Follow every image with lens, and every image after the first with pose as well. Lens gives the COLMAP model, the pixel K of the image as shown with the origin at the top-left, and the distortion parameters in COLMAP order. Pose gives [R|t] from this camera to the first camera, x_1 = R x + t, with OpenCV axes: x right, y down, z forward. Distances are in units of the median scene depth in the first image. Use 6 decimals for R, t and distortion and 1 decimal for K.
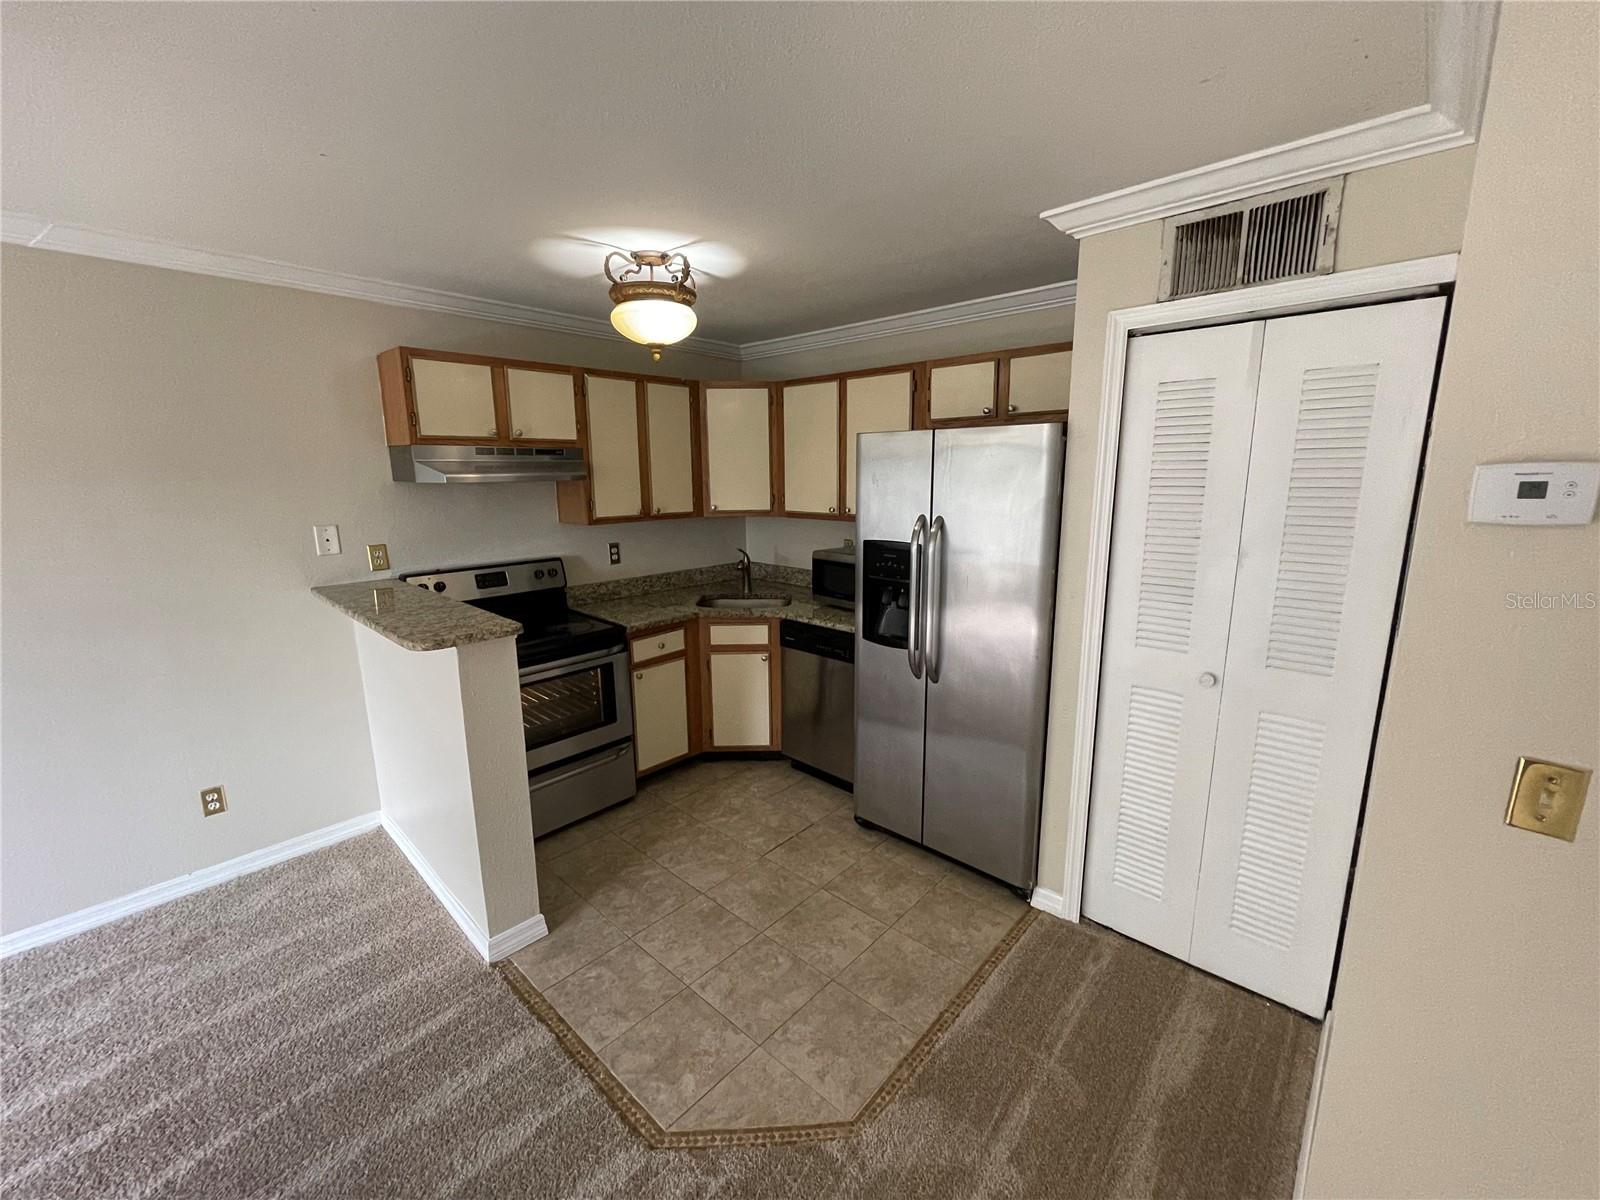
lens RADIAL K [[647.3, 0, 802.6], [0, 647.3, 597.1], [0, 0, 1]] dist [-0.006202, 0.000988]
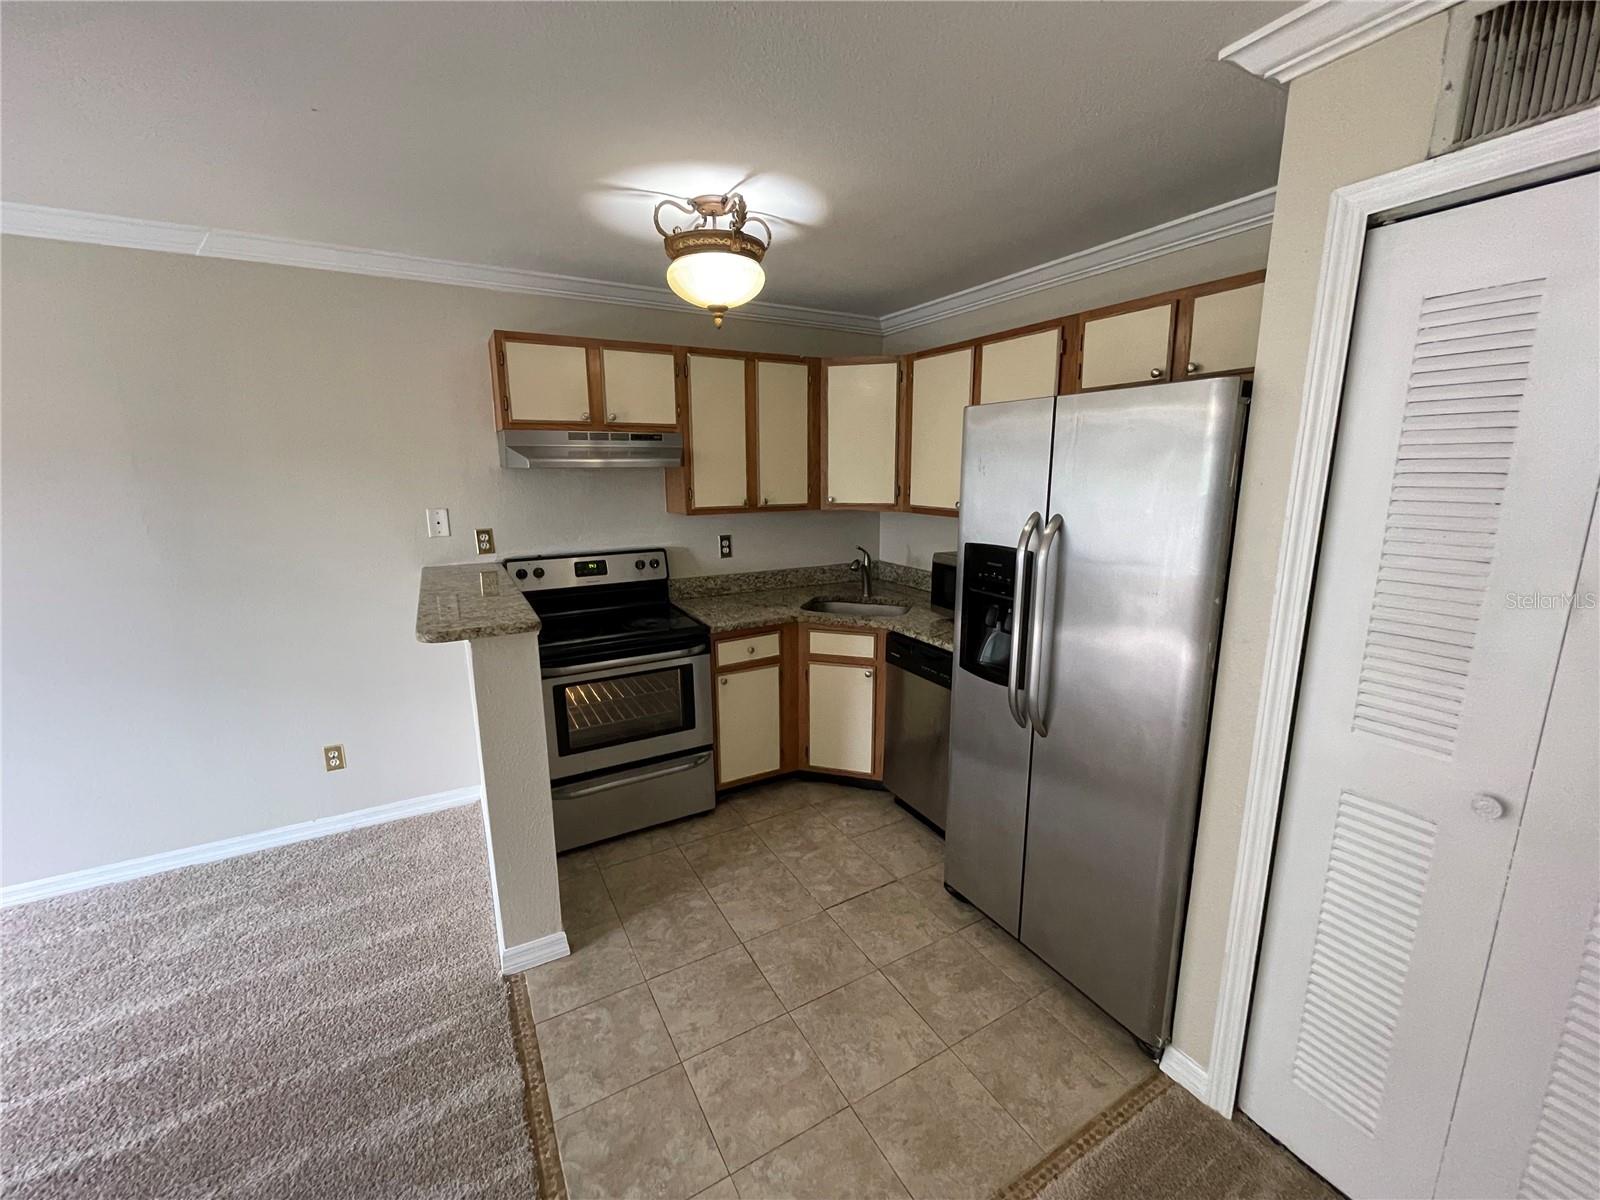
lens RADIAL K [[647.3, 0, 802.2], [0, 647.3, 597.0], [0, 0, 1]] dist [-0.006202, 0.000988]
pose [[0.949949, 0.064432, -0.305687, 0.163526], [-0.062260, 0.997918, 0.016862, -0.025177], [0.306137, 0.003014, 0.951983, 0.206432]]
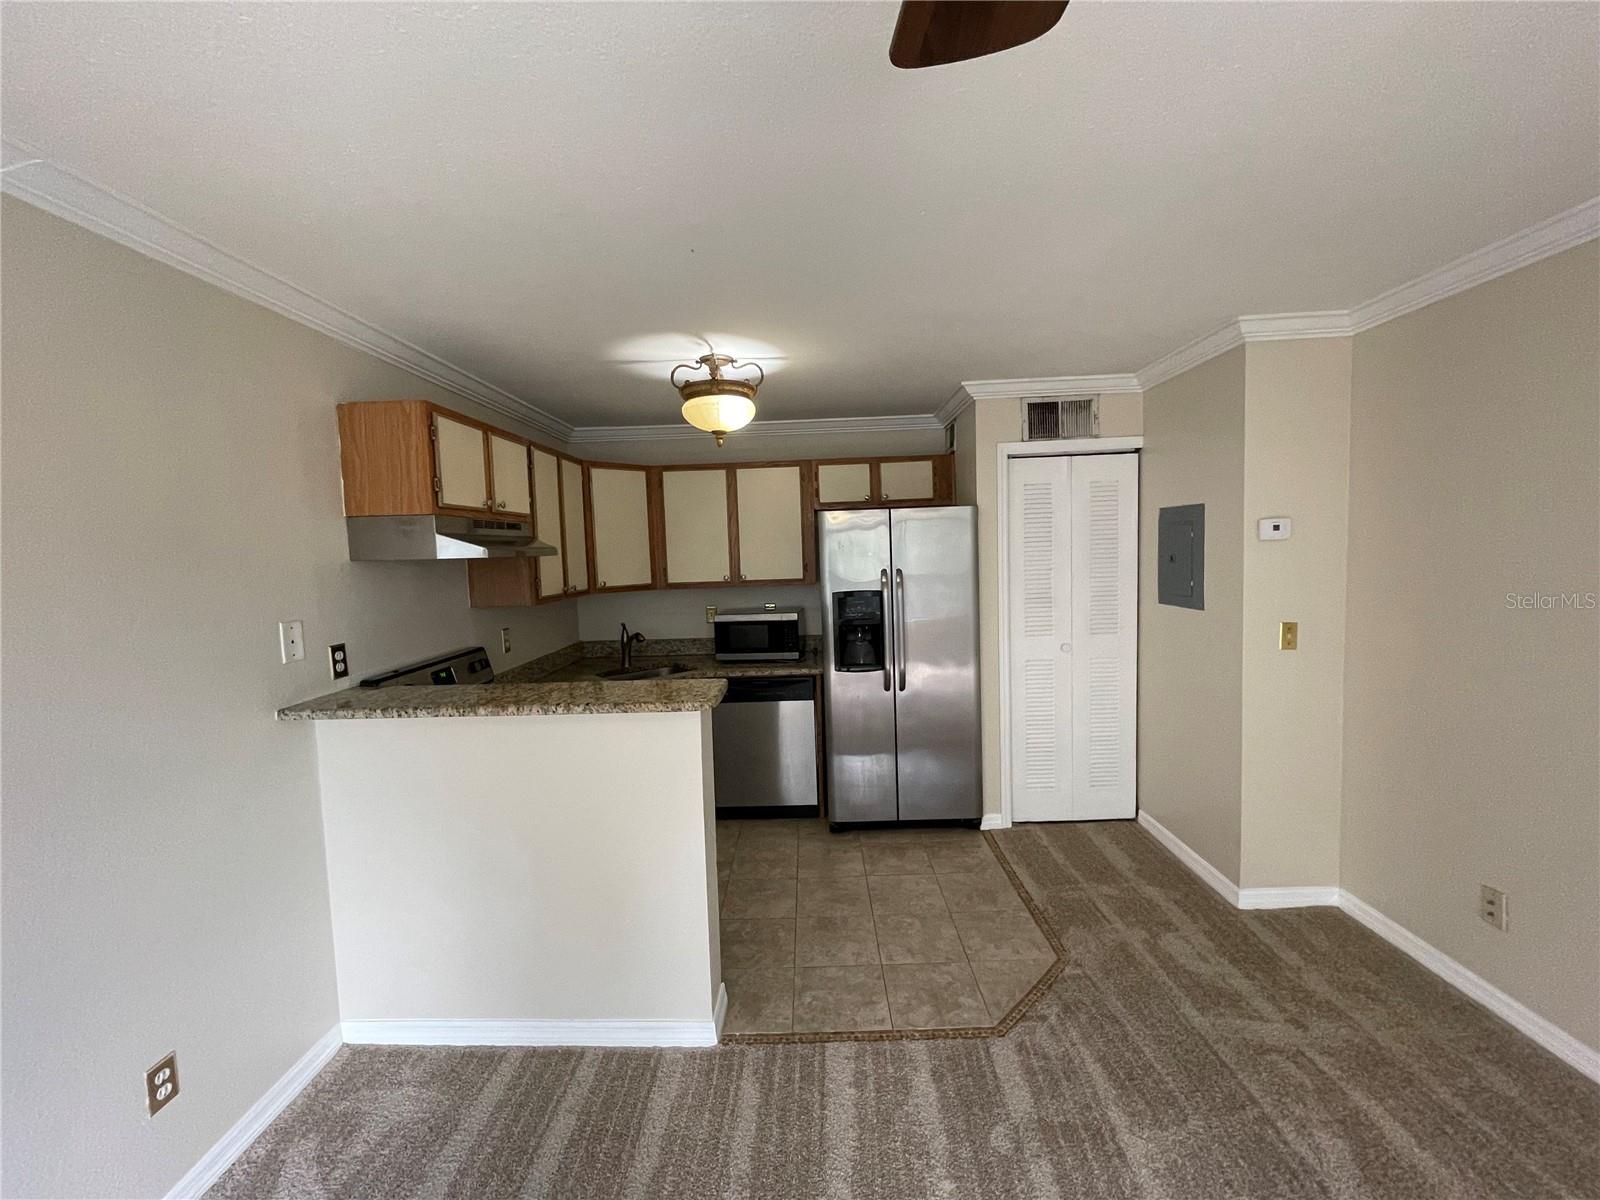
lens RADIAL K [[647.3, 0, 803.0], [0, 647.3, 595.4], [0, 0, 1]] dist [-0.006202, 0.000988]
pose [[0.745685, -0.067351, 0.662886, -0.867238], [0.158470, 0.984257, -0.078261, 0.009483], [-0.647179, 0.163406, 0.744619, 0.091996]]
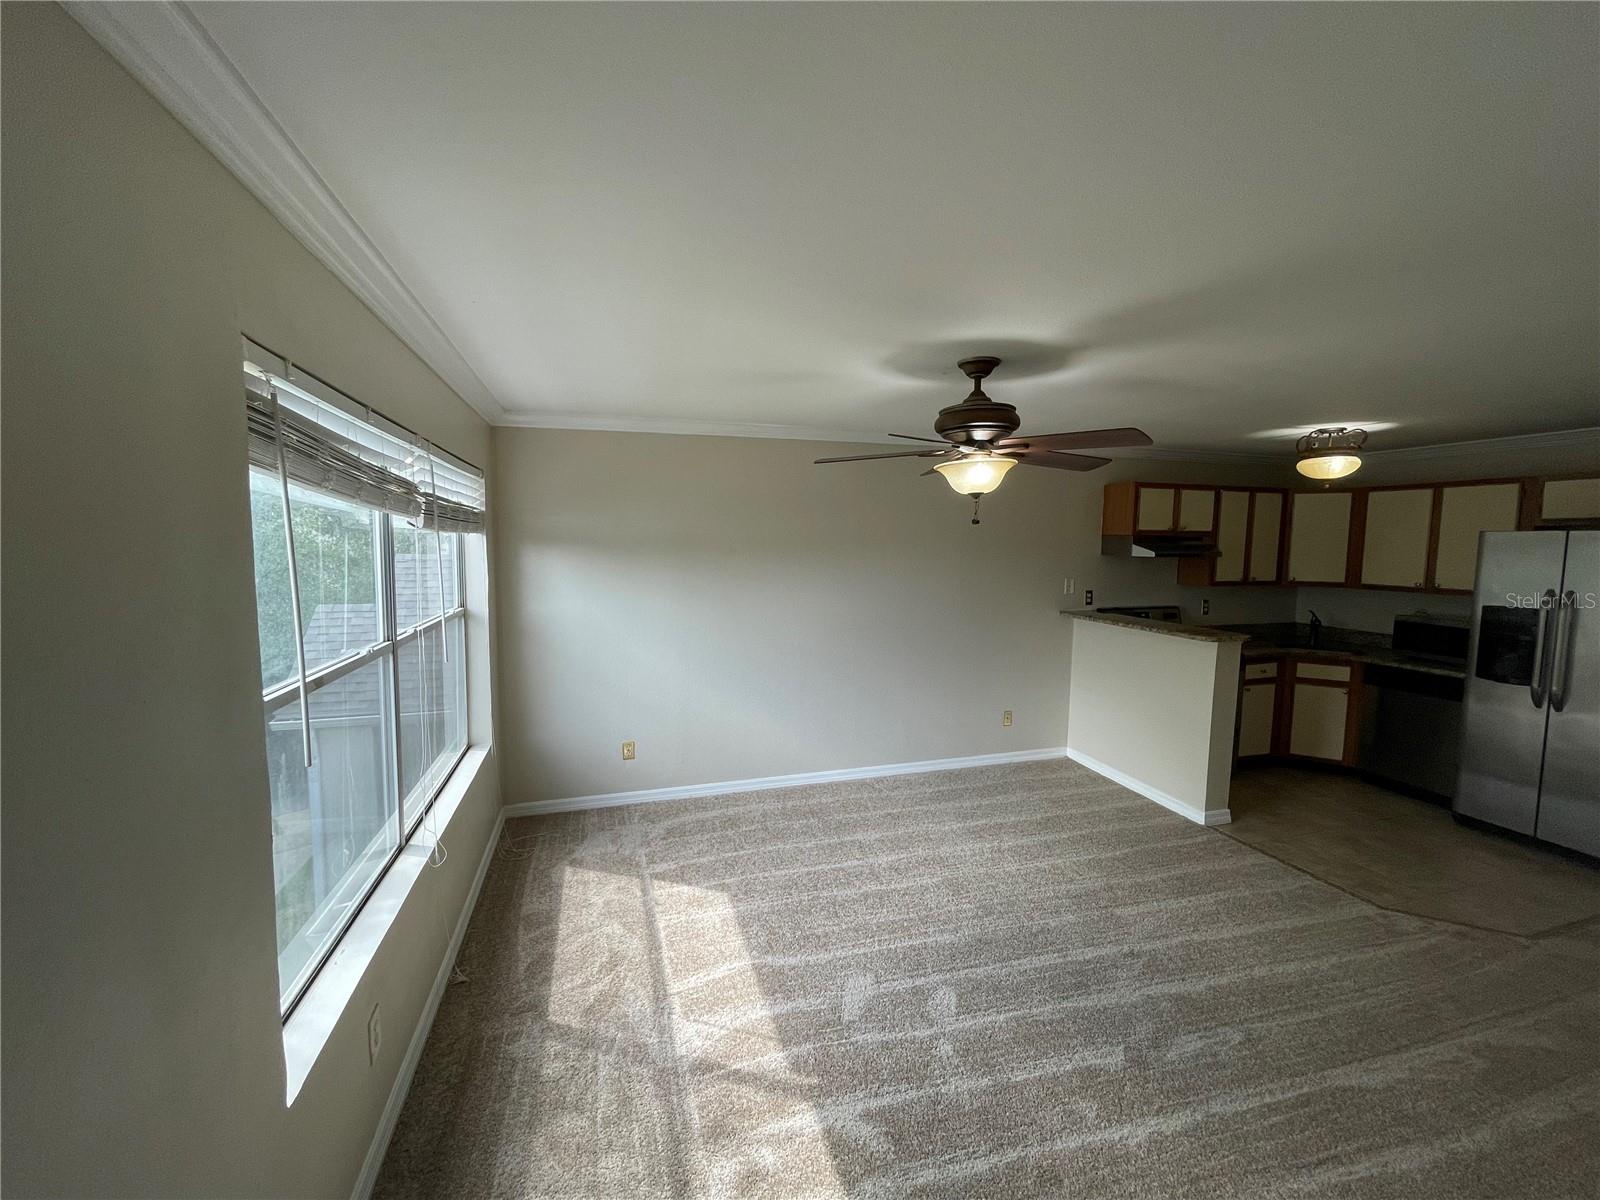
lens RADIAL K [[647.3, 0, 799.2], [0, 647.3, 598.0], [0, 0, 1]] dist [-0.006202, 0.000988]
pose [[0.860257, 0.061160, -0.506179, -0.518109], [-0.114416, 0.990616, -0.074758, 0.184980], [0.496856, 0.122225, 0.859183, -1.024799]]
